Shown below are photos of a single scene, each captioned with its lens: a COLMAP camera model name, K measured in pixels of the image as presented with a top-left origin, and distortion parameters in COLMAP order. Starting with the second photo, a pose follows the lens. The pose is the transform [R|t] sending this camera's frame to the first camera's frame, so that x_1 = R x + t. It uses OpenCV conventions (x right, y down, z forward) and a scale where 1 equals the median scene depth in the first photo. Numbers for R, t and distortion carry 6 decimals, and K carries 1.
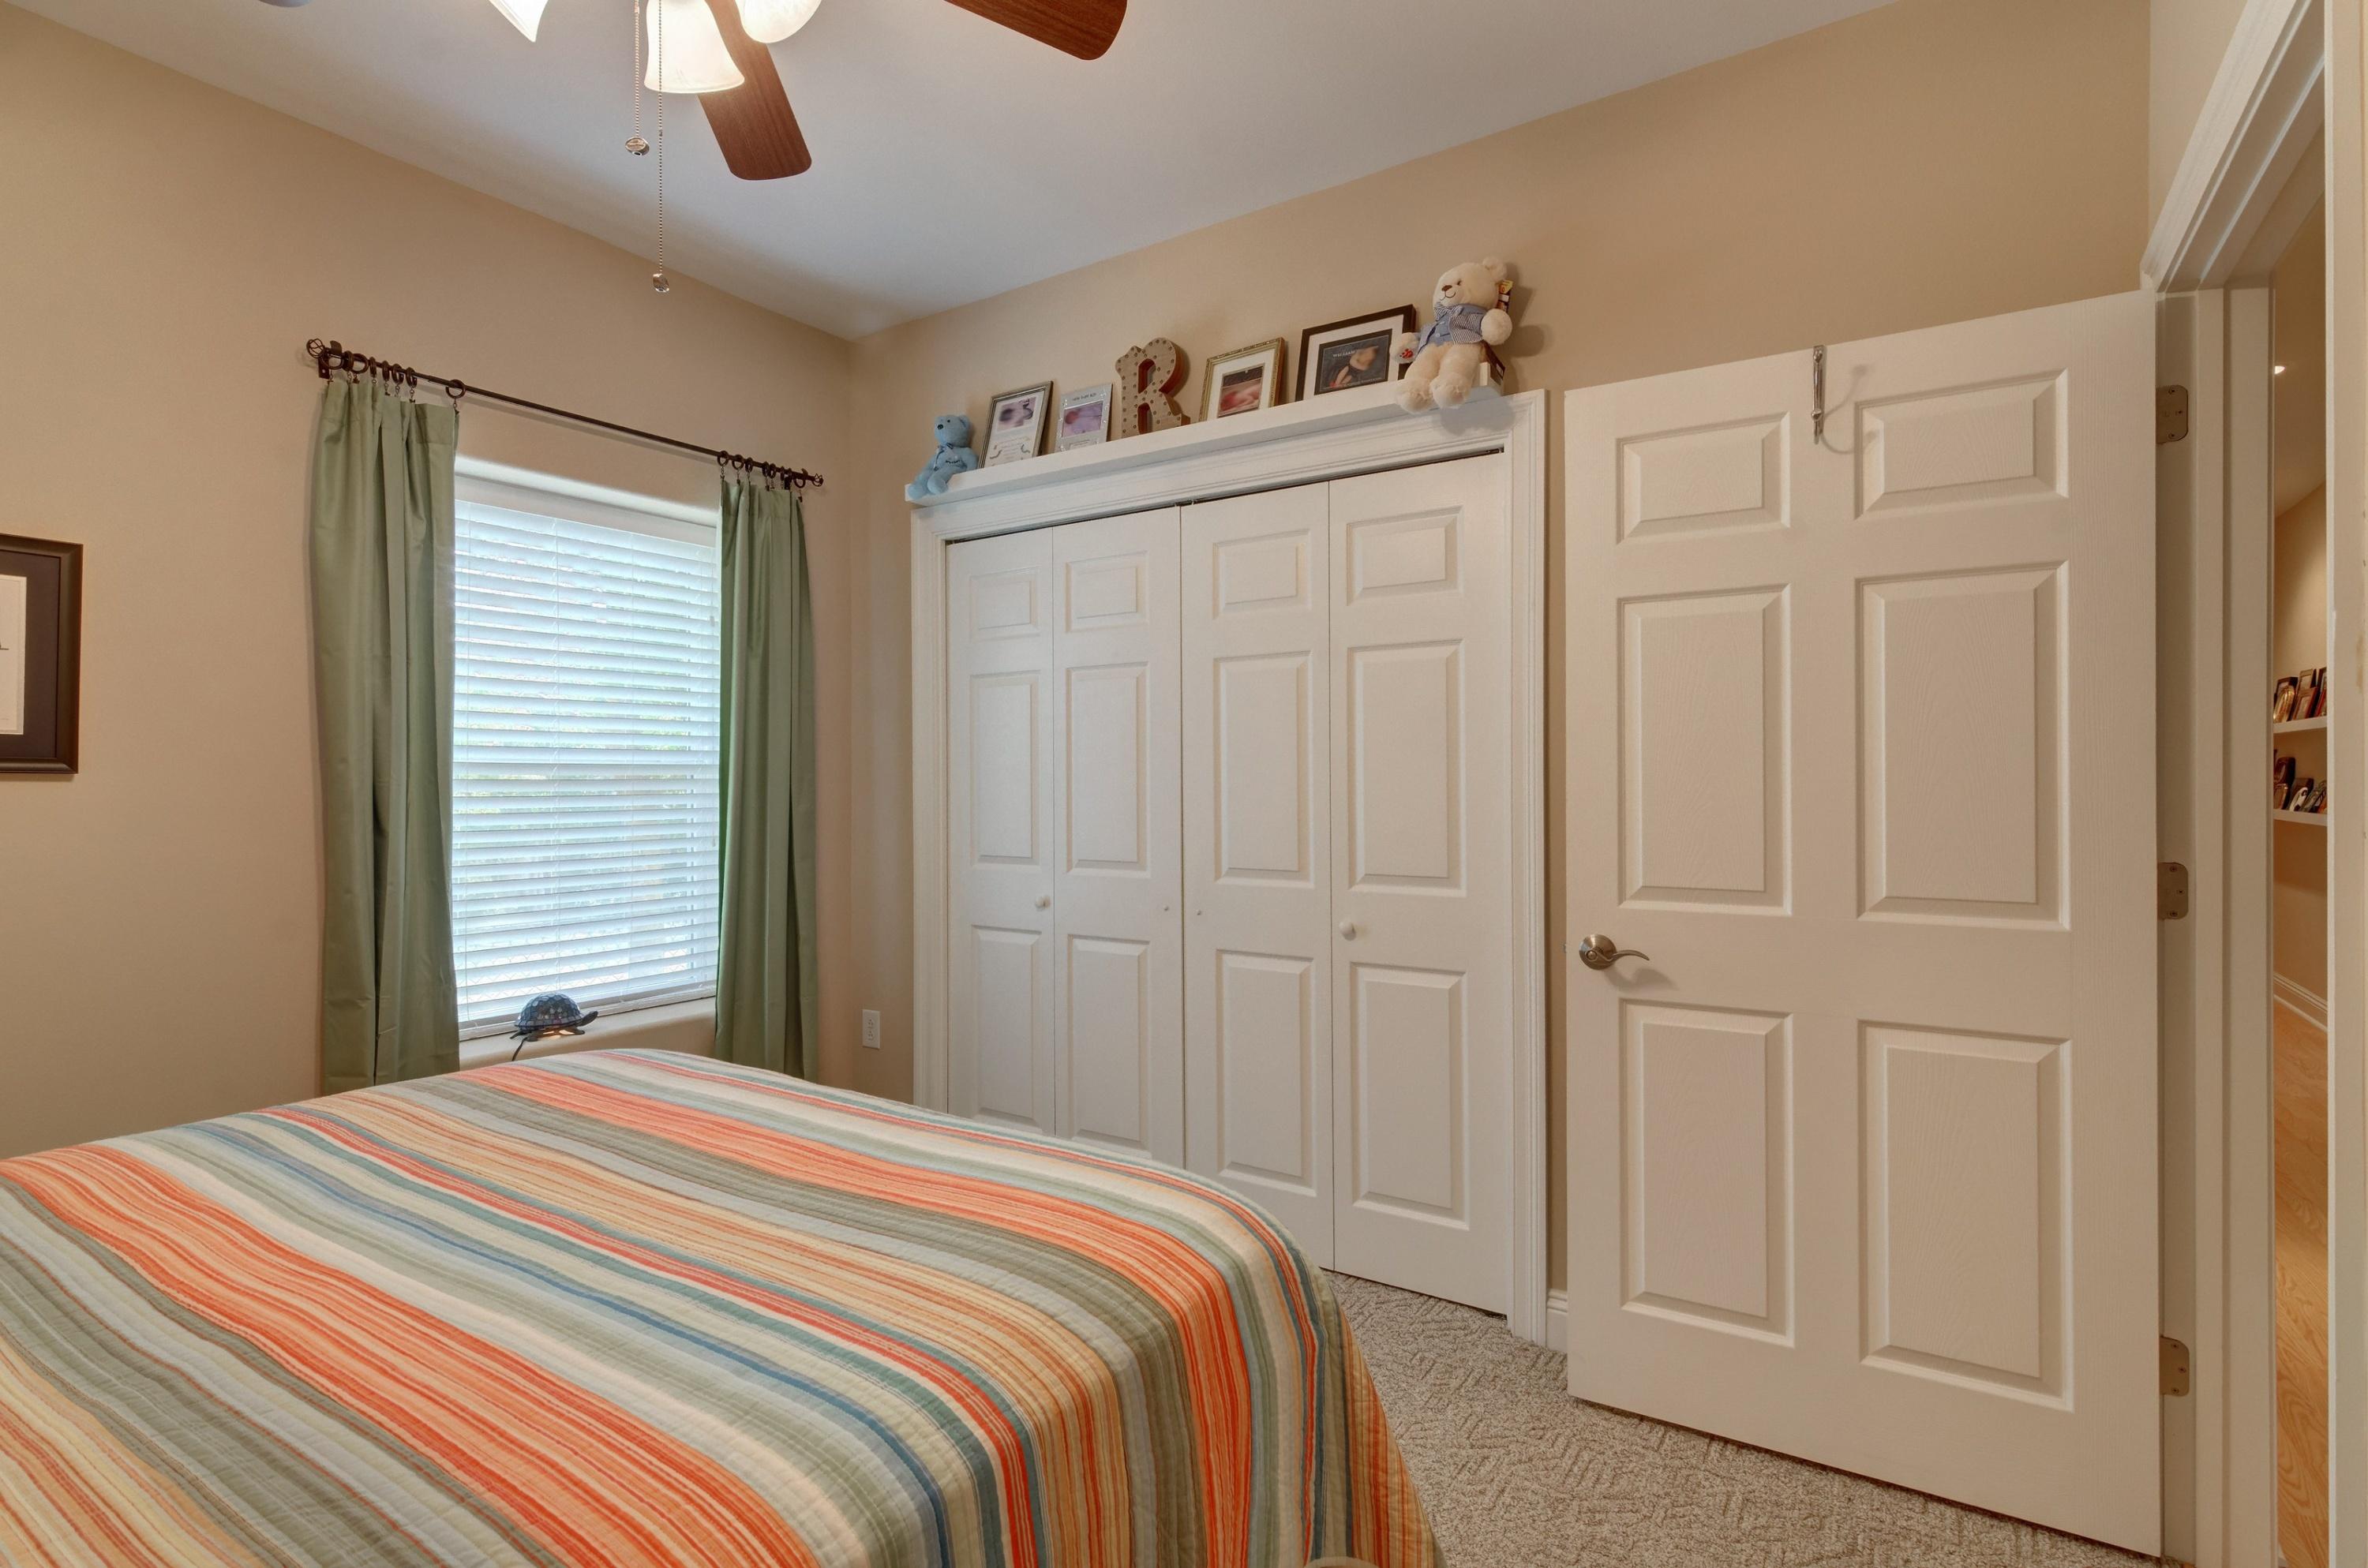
lens RADIAL K [[1134.3, 0, 1175.9], [0, 1134.3, 781.9], [0, 0, 1]] dist [0.005811, -0.002622]
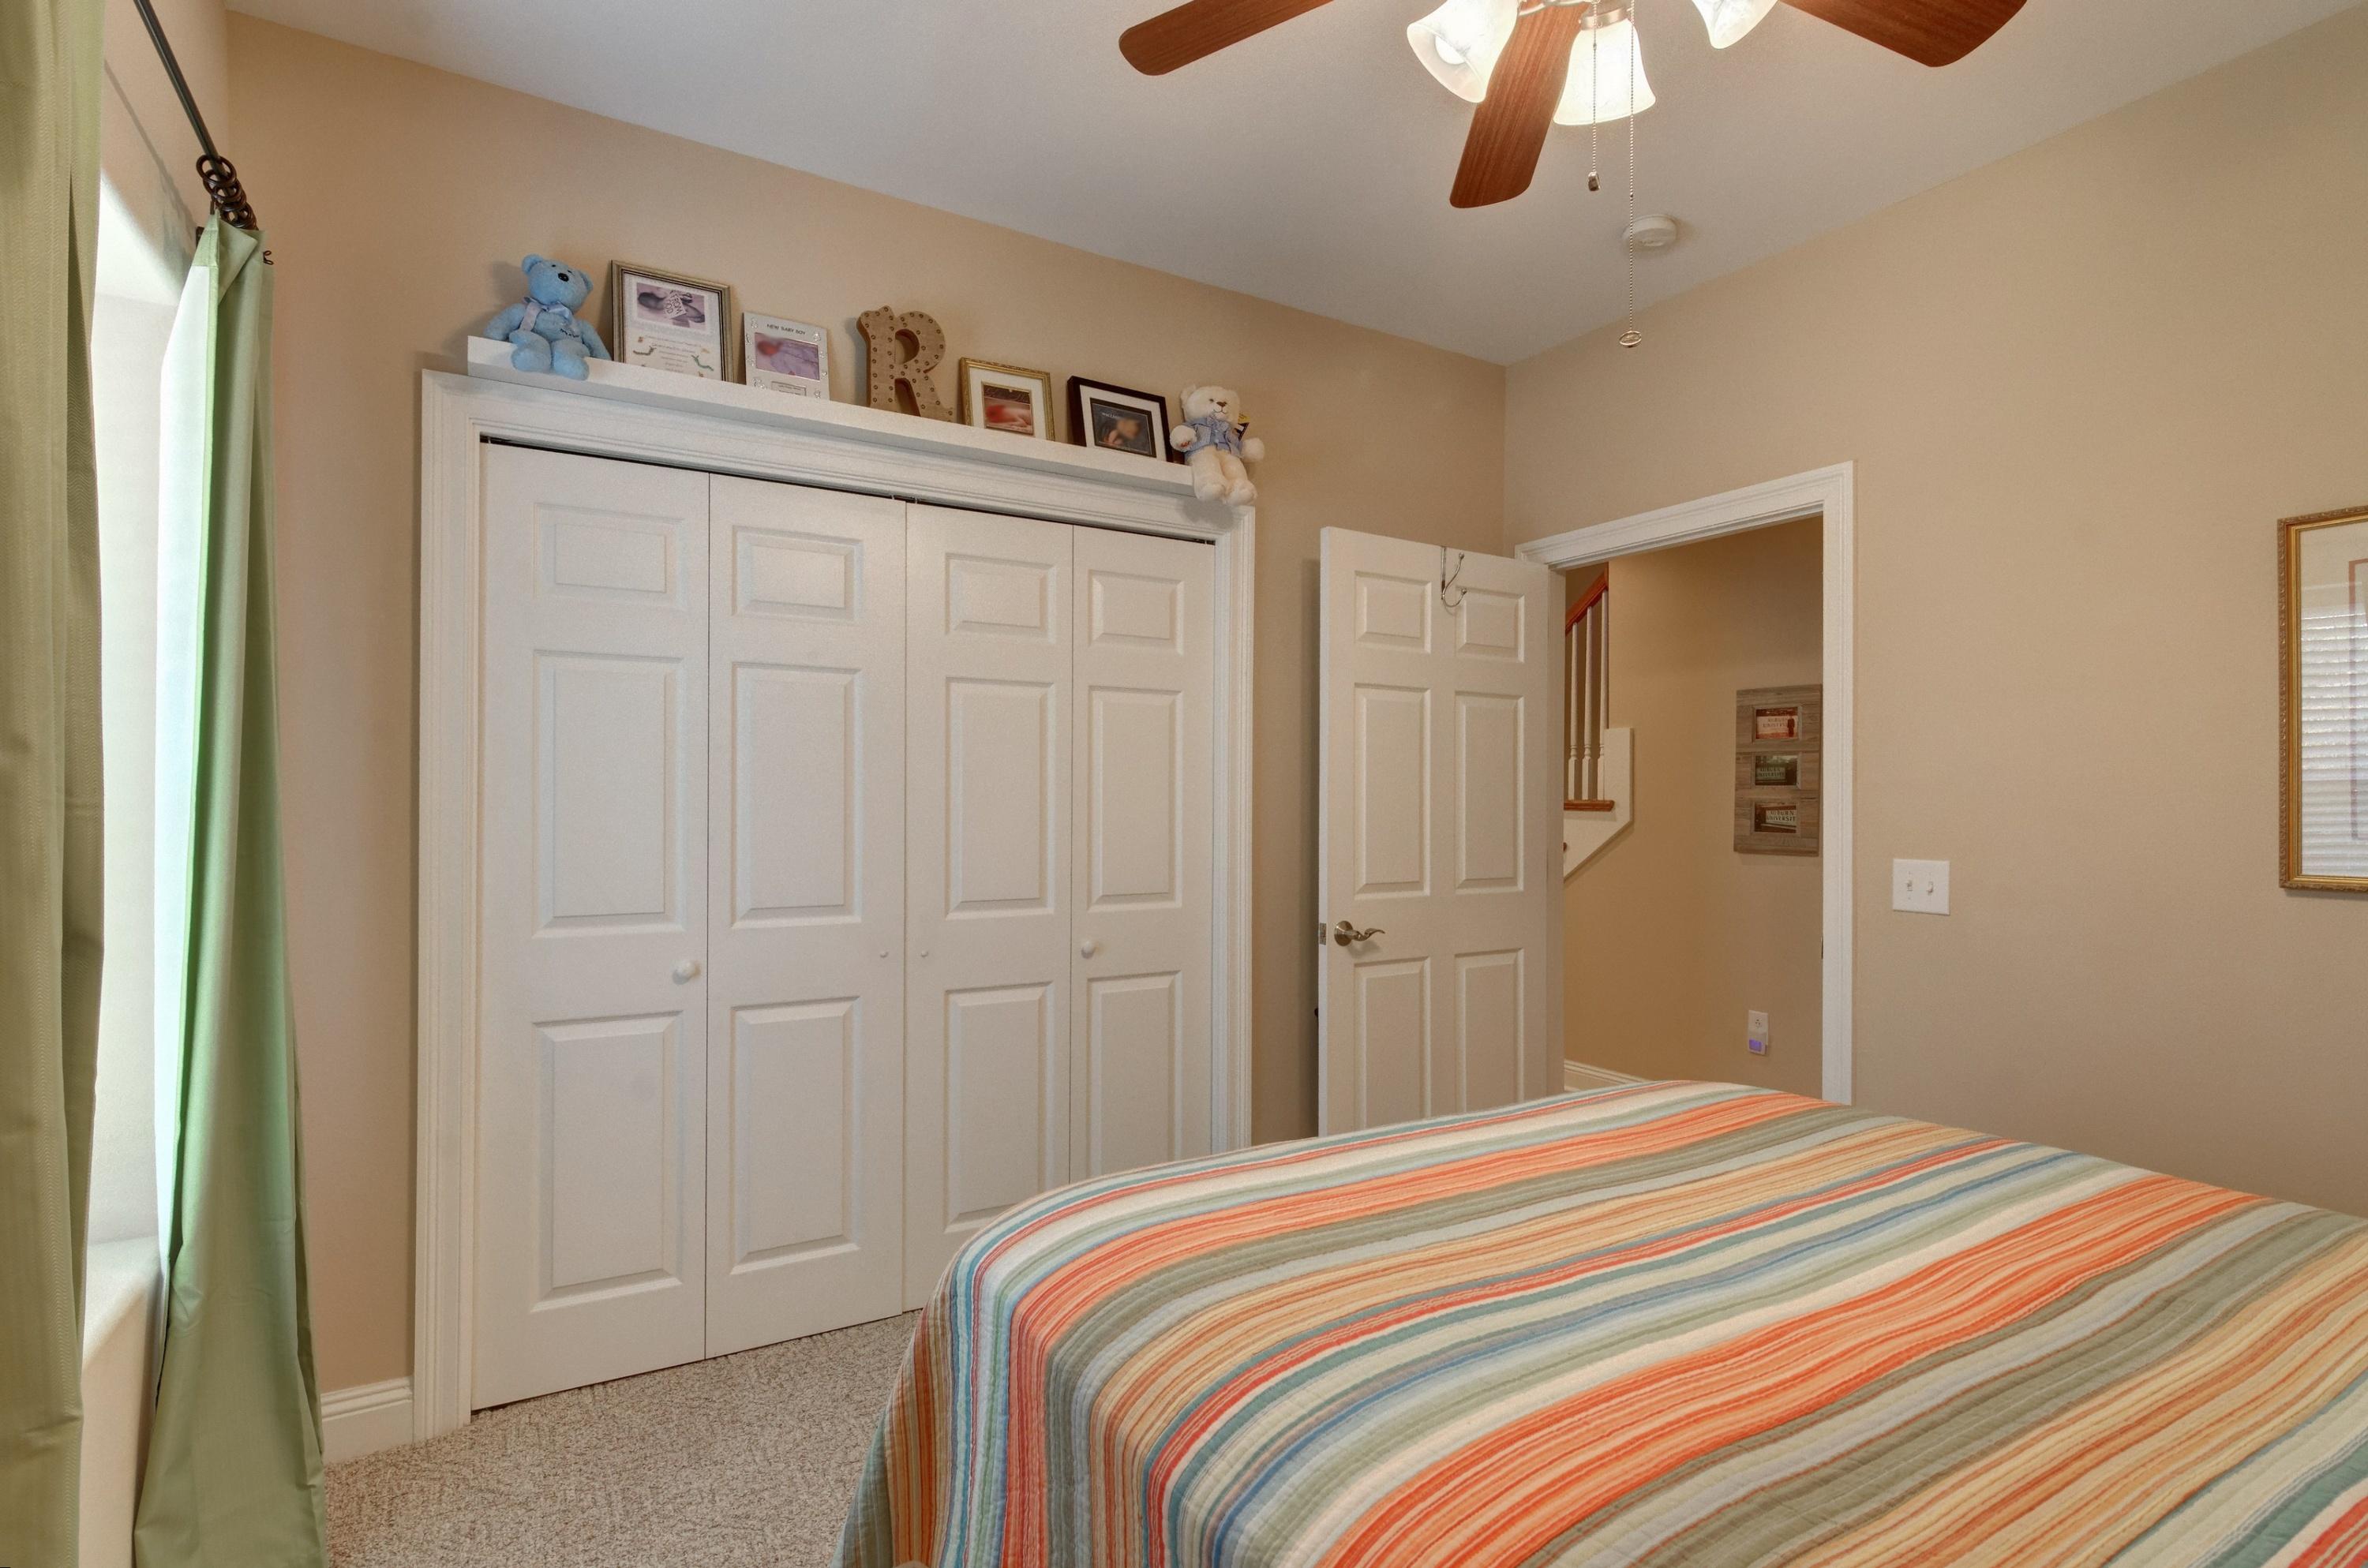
lens RADIAL K [[1134.3, 0, 1199.4], [0, 1134.3, 808.4], [0, 0, 1]] dist [0.005811, -0.002622]
pose [[0.432220, 0.004478, 0.901757, -0.773546], [-0.004445, 0.999986, -0.002835, 0.000042], [-0.901757, -0.002783, 0.432233, 0.445410]]
